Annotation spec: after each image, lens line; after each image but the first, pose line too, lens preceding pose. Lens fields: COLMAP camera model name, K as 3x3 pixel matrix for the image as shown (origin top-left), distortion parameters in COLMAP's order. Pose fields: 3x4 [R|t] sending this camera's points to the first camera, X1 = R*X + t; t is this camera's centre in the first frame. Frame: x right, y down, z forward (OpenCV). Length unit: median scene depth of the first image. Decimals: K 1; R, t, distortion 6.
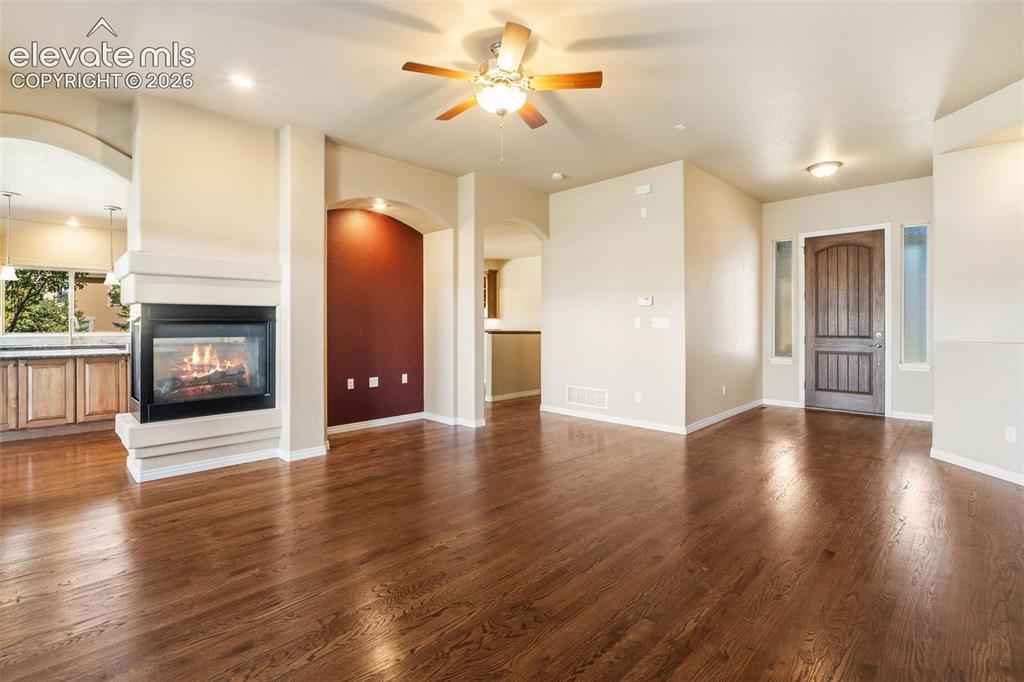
lens RADIAL K [[470.4, 0, 506.9], [0, 470.4, 332.5], [0, 0, 1]] dist [-0.004836, -0.001299]
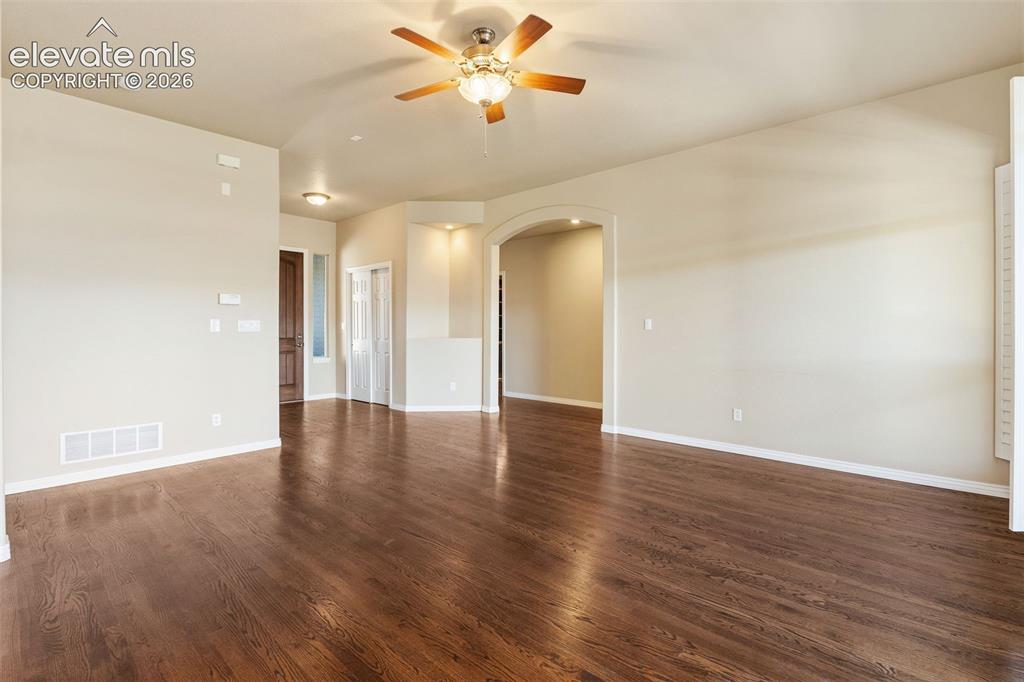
lens RADIAL K [[470.4, 0, 511.0], [0, 470.4, 332.7], [0, 0, 1]] dist [-0.004836, -0.001299]
pose [[-0.063028, -0.006465, 0.997991, -1.447571], [0.017088, 0.999825, 0.007556, -0.016216], [-0.997865, 0.017530, -0.062906, 1.509837]]
